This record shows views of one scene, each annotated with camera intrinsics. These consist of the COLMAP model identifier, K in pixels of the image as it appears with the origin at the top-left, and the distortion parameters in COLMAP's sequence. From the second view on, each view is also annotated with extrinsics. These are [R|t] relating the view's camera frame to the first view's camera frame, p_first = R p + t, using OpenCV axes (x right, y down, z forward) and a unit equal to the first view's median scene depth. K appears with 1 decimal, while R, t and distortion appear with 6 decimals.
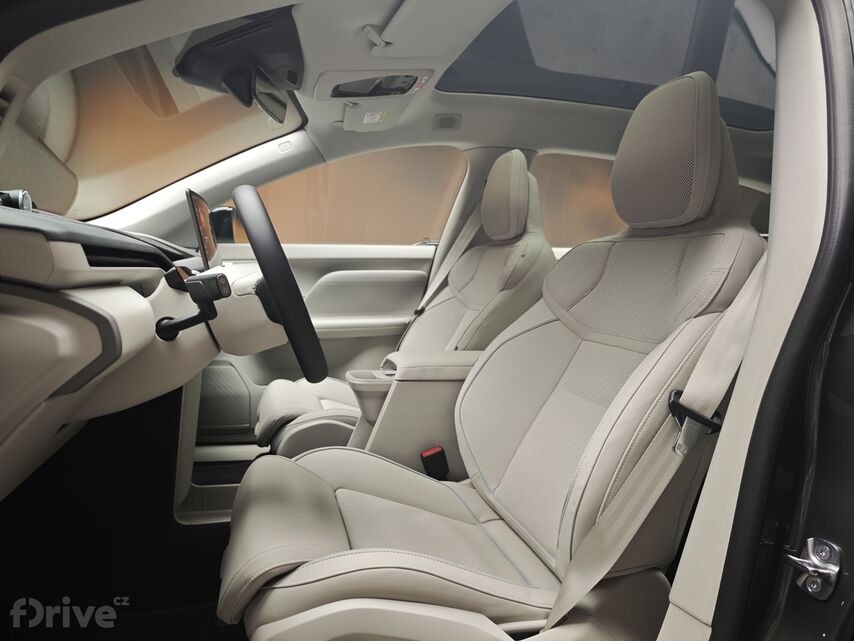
lens RADIAL K [[571.4, 0, 428.3], [0, 571.4, 318.2], [0, 0, 1]] dist [0.010860, 0.000421]
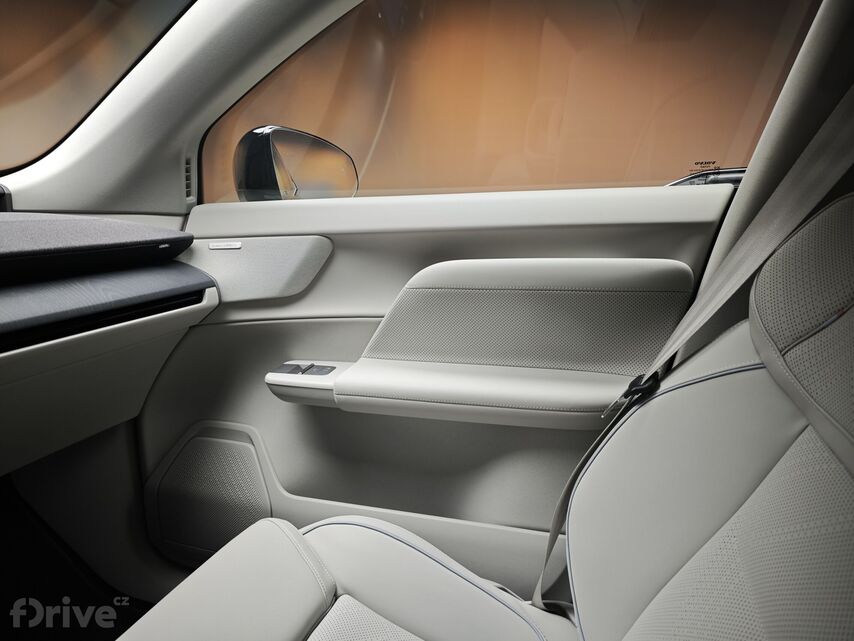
lens RADIAL K [[571.4, 0, 425.7], [0, 571.4, 322.5], [0, 0, 1]] dist [0.010860, 0.000421]
pose [[0.829311, 0.079760, -0.553065, 0.058651], [-0.029353, 0.994612, 0.099424, -0.076772], [0.558016, -0.066219, 0.827184, 0.639015]]
